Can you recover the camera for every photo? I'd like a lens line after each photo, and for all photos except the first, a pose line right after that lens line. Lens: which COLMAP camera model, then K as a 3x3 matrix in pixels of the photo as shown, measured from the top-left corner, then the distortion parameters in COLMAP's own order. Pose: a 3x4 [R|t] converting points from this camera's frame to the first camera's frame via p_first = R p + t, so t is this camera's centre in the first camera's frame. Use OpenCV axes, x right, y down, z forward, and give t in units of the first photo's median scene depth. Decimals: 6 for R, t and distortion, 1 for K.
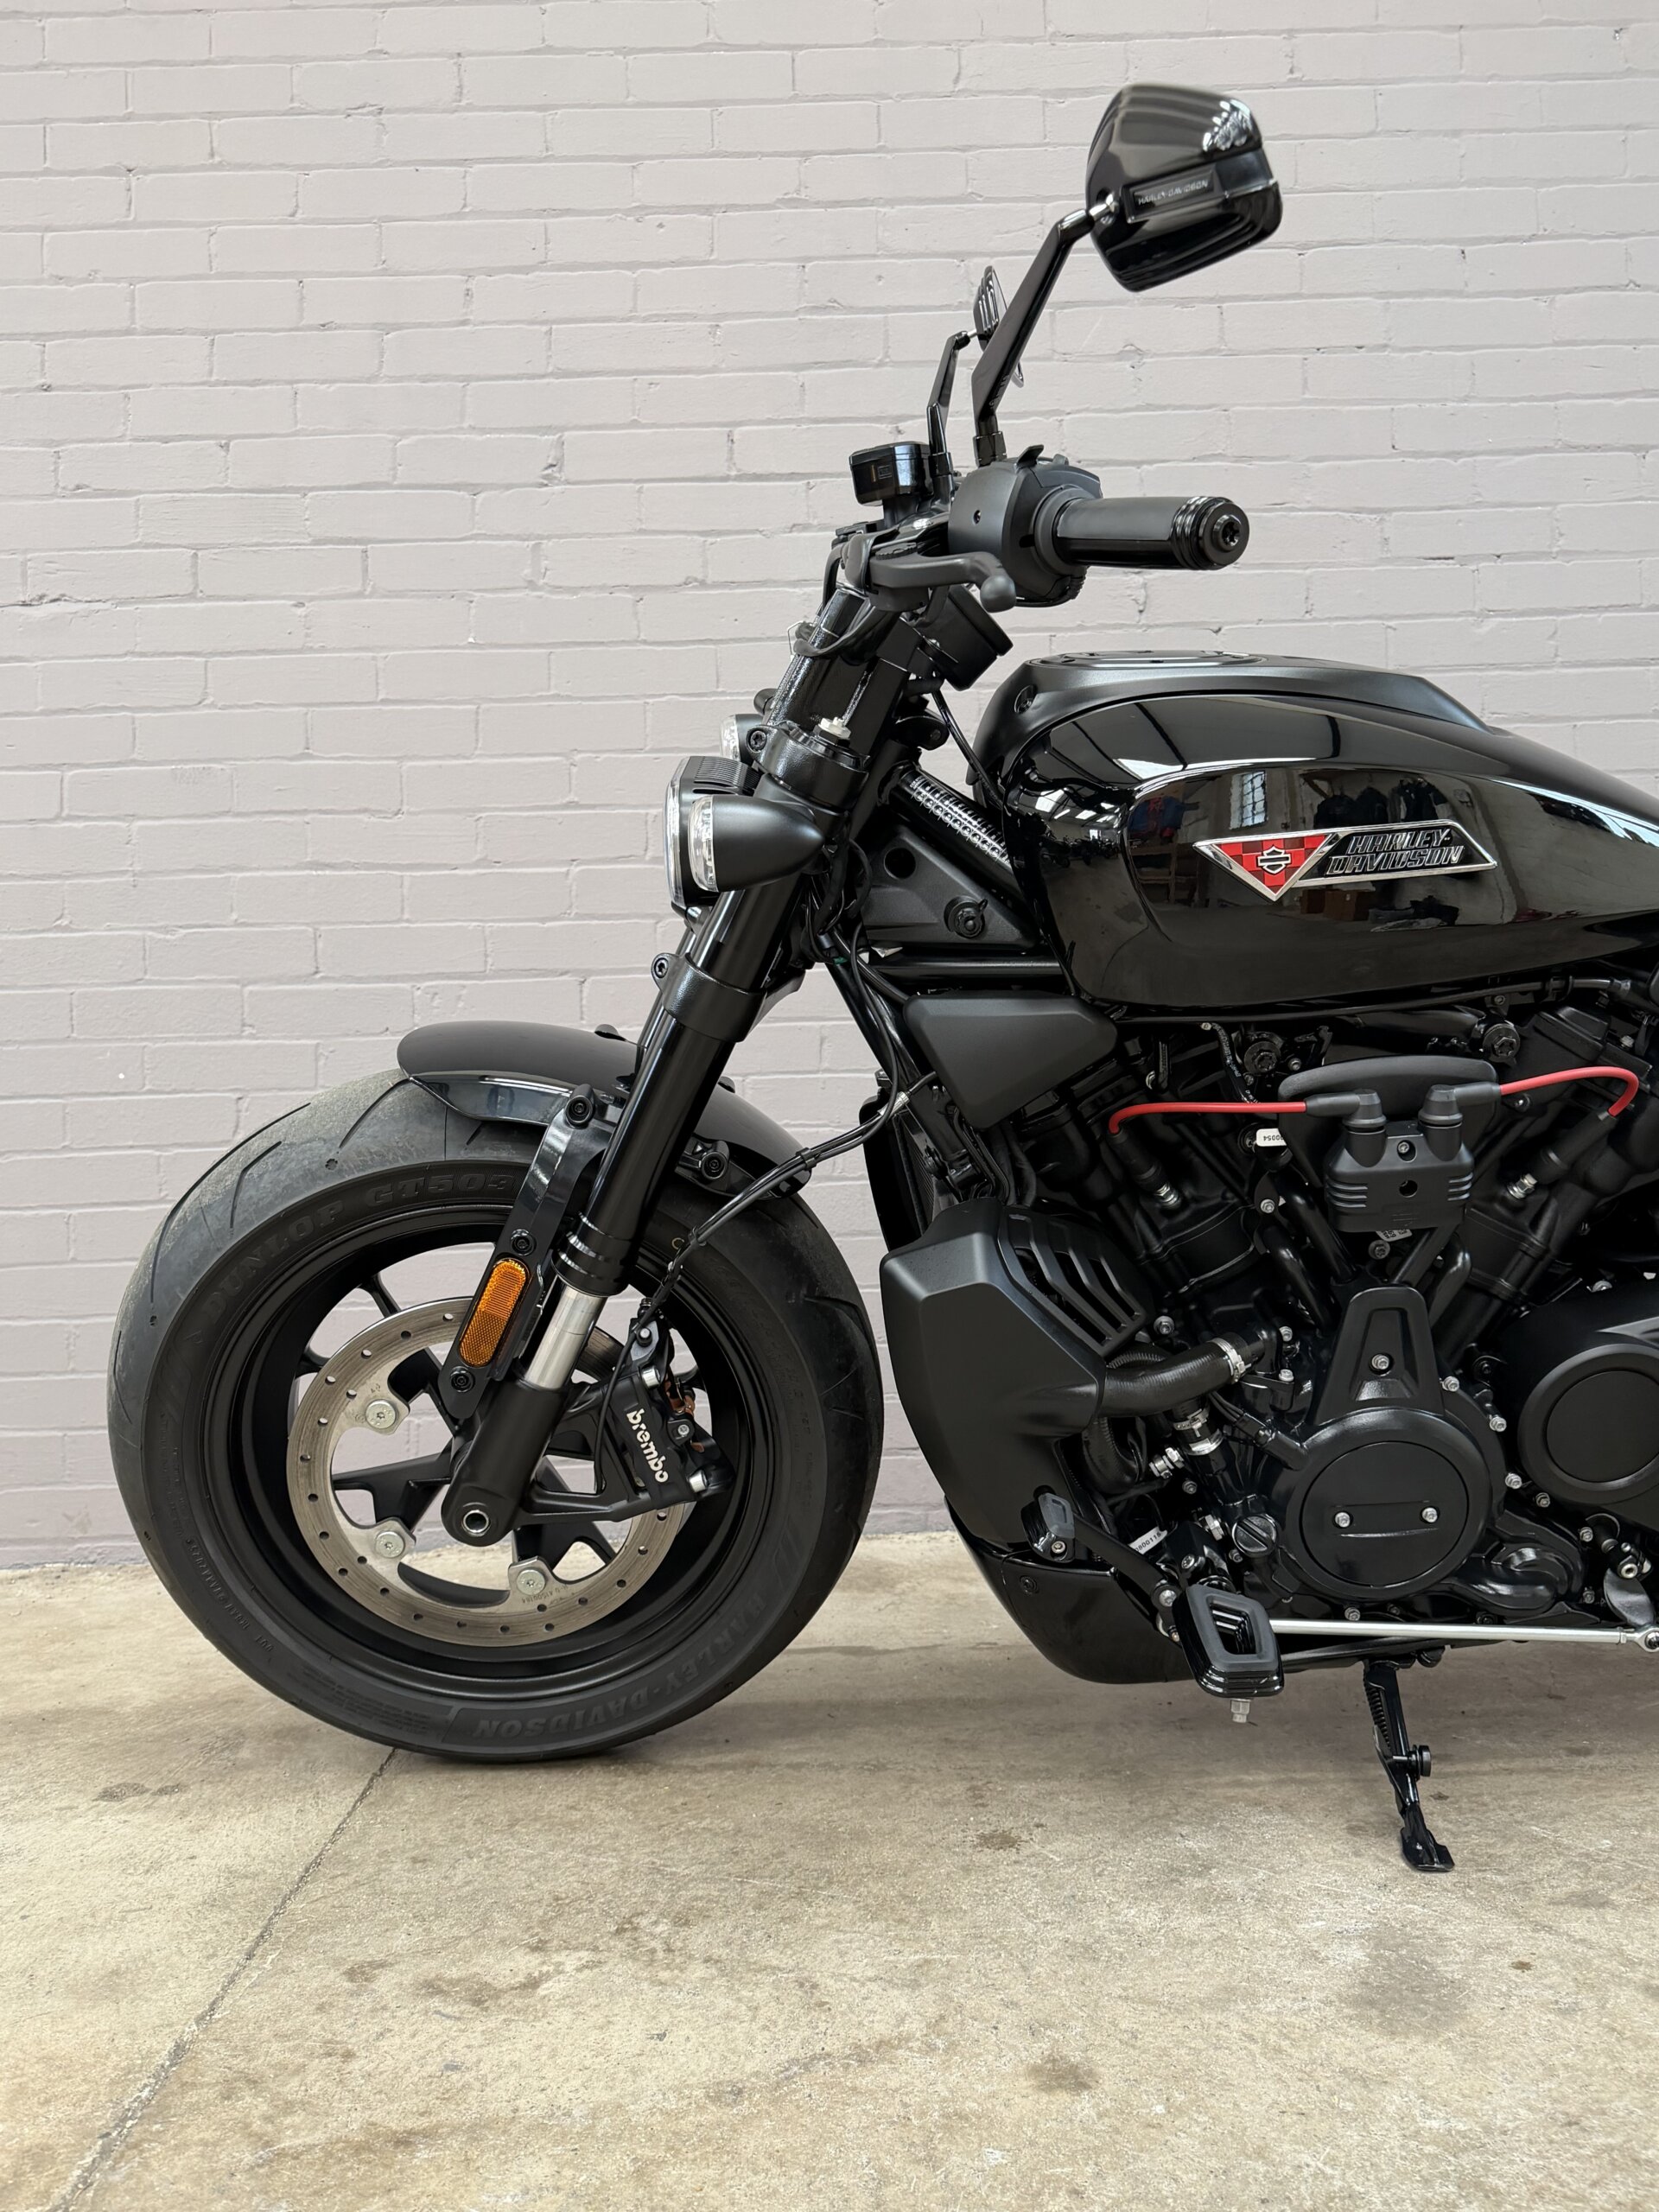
lens RADIAL K [[1737.5, 0, 834.0], [0, 1737.5, 1108.1], [0, 0, 1]] dist [0.044228, -0.061294]
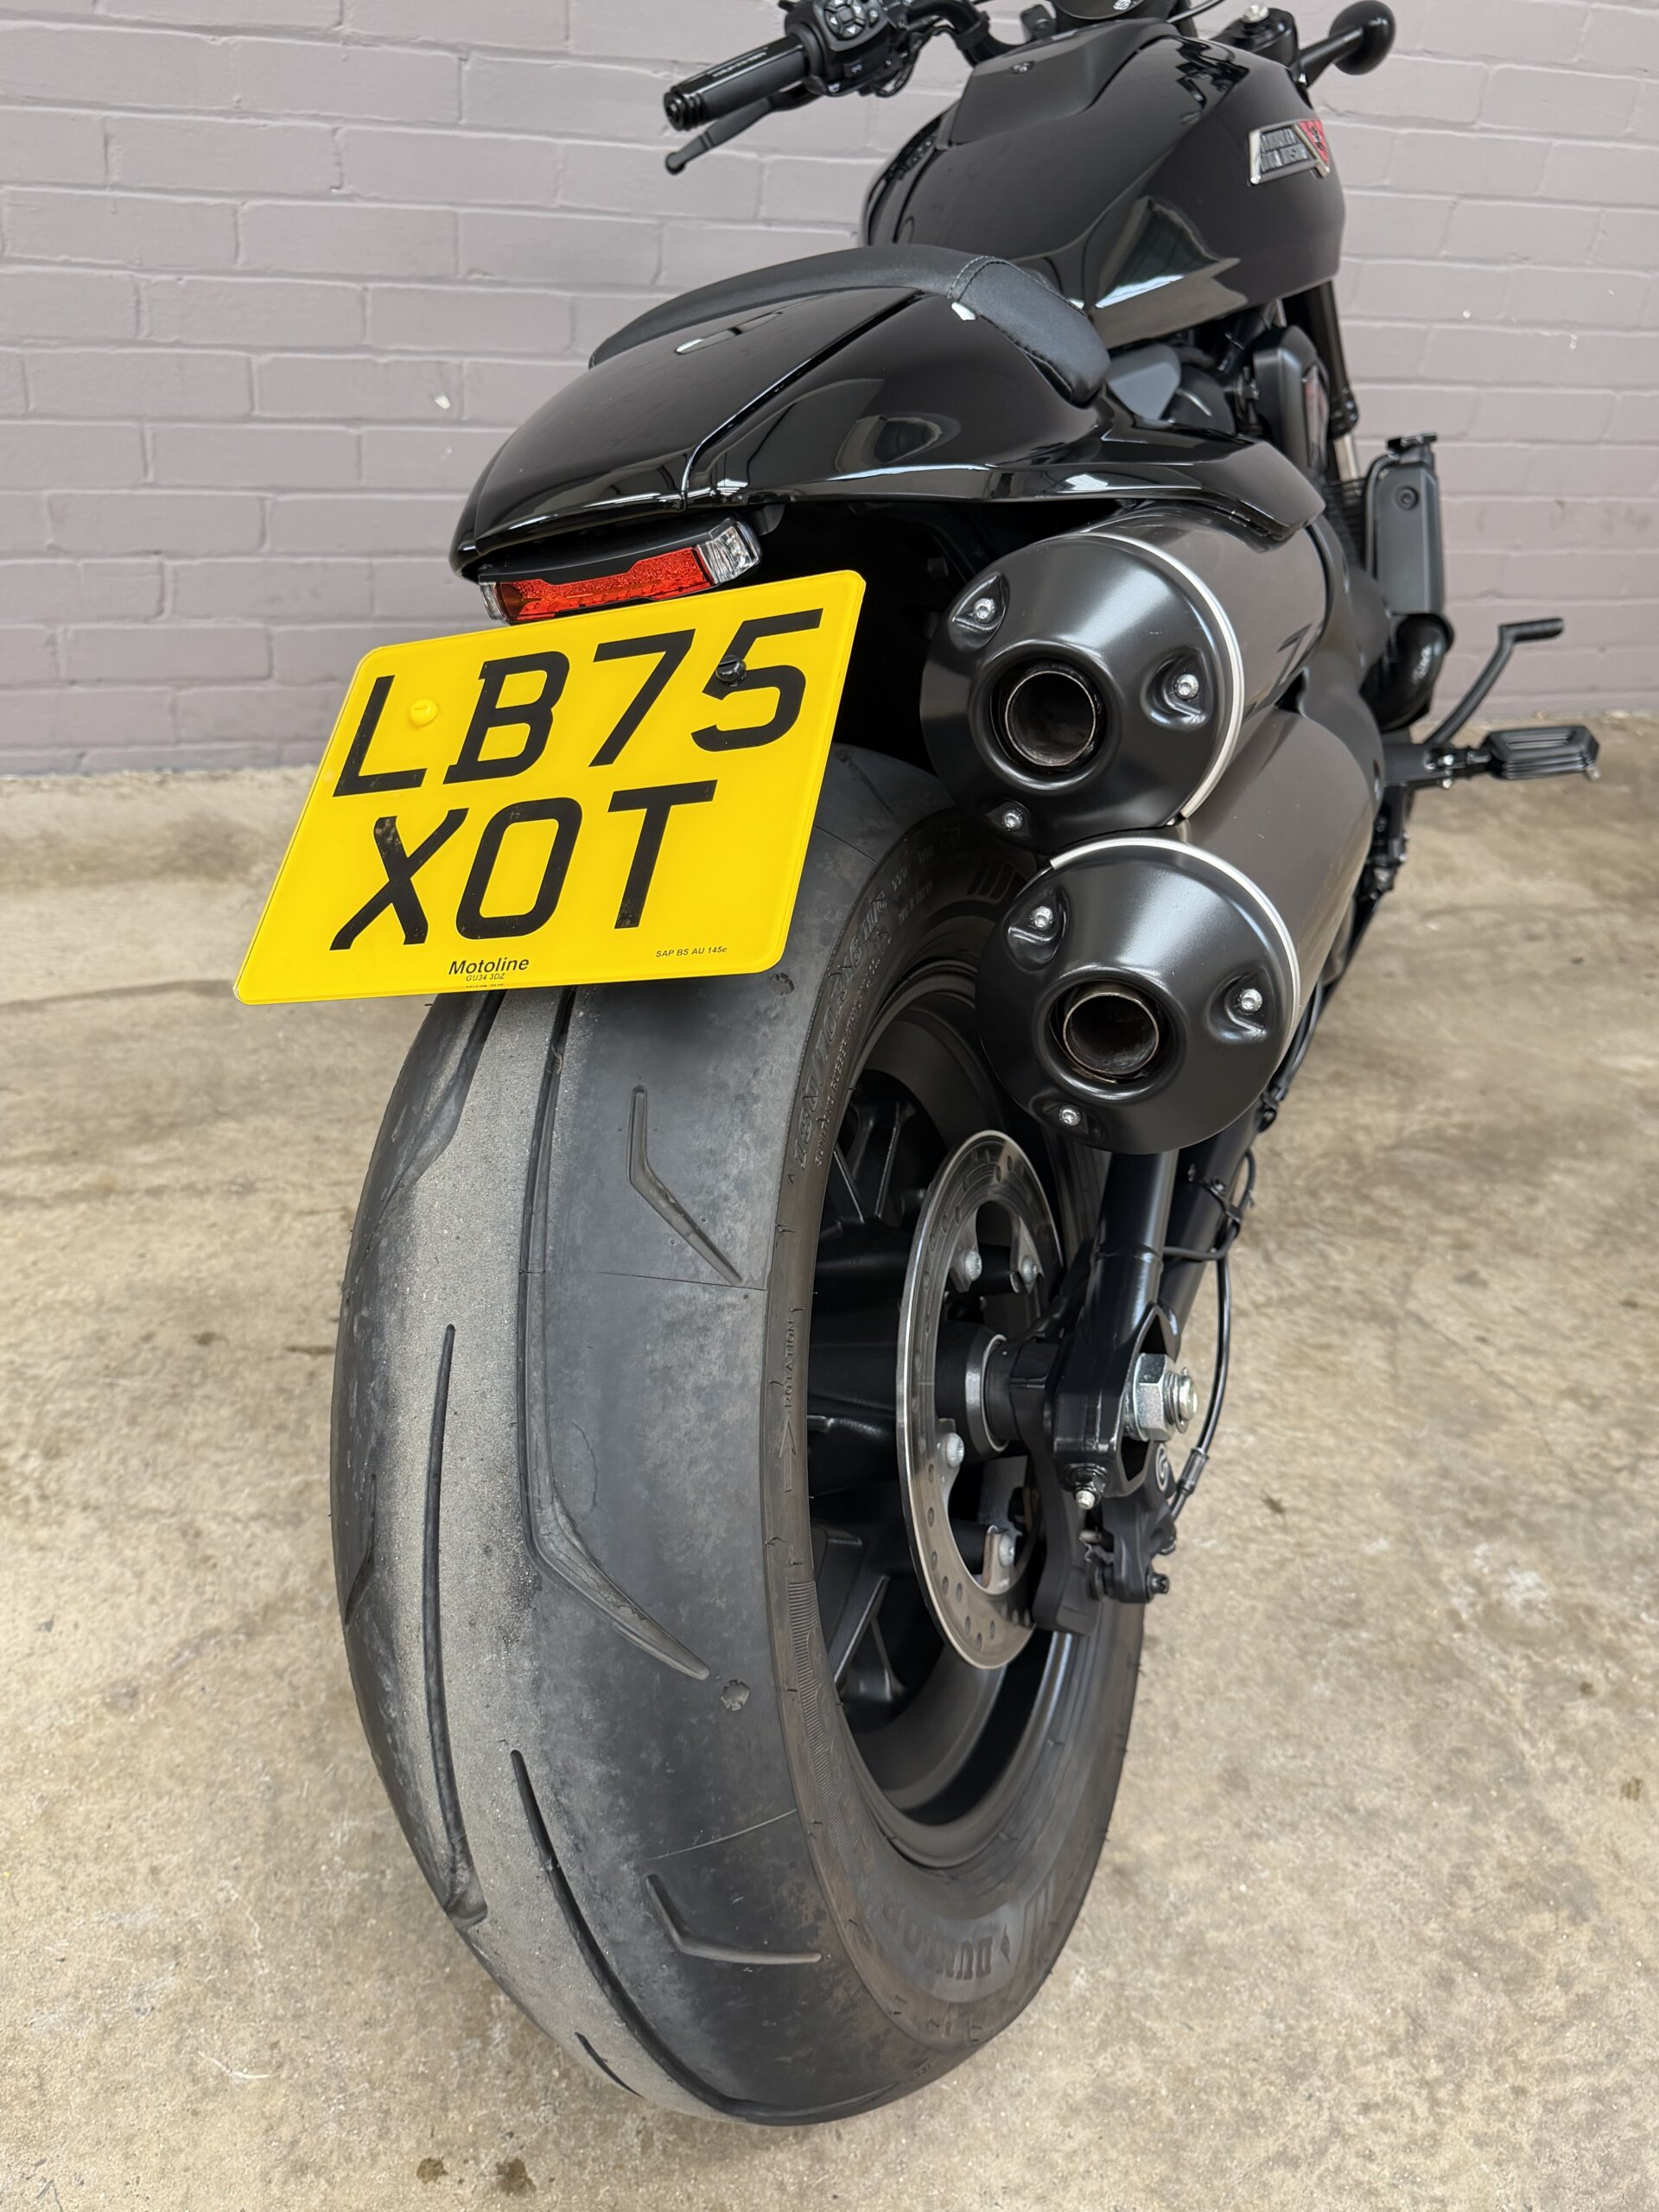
lens RADIAL K [[1811.7, 0, 829.2], [0, 1811.7, 1114.4], [0, 0, 1]] dist [0.022355, -0.031101]
pose [[0.944120, -0.070032, 0.322075, 0.005948], [-0.129046, 0.820617, 0.556718, -0.169329], [-0.303289, -0.567171, 0.765724, 0.084093]]
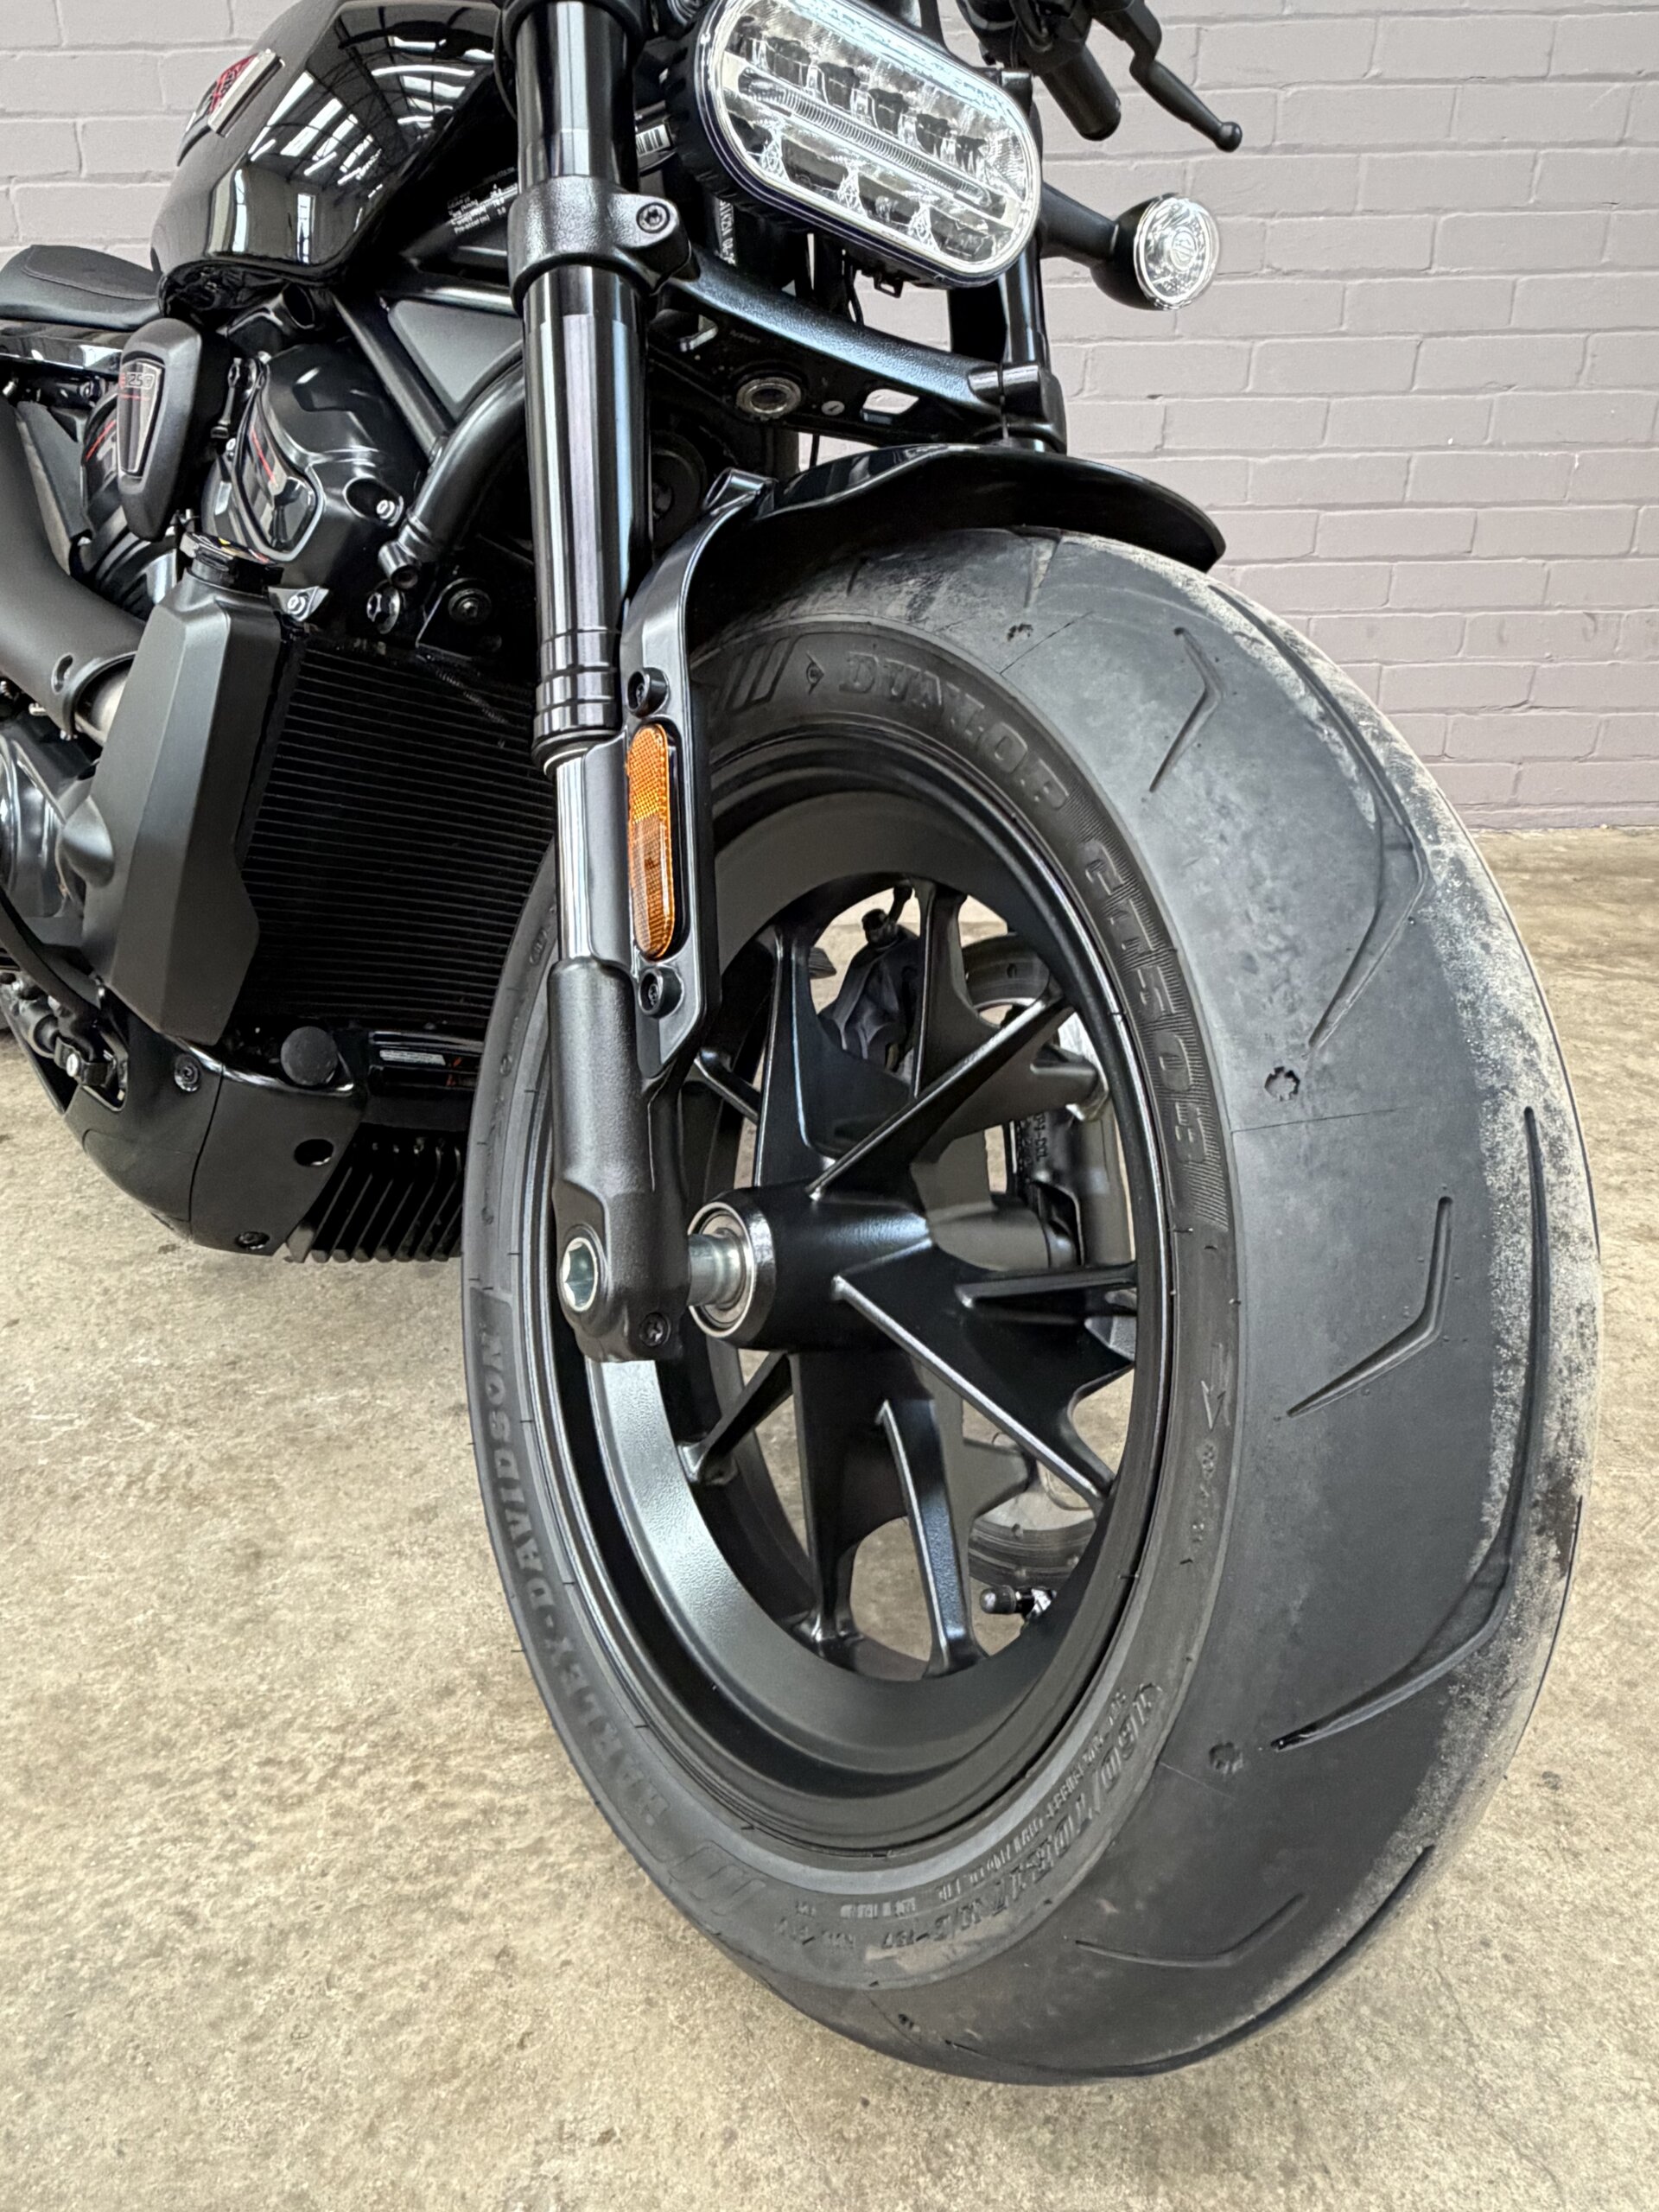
lens RADIAL K [[1545.7, 0, 832.5], [0, 1545.7, 1071.3], [0, 0, 1]] dist [-0.004761, 0.005782]
pose [[0.999271, 0.028763, -0.025100, 0.360445], [-0.014825, 0.898284, 0.439165, -0.078951], [0.035178, -0.438473, 0.898055, -0.009457]]
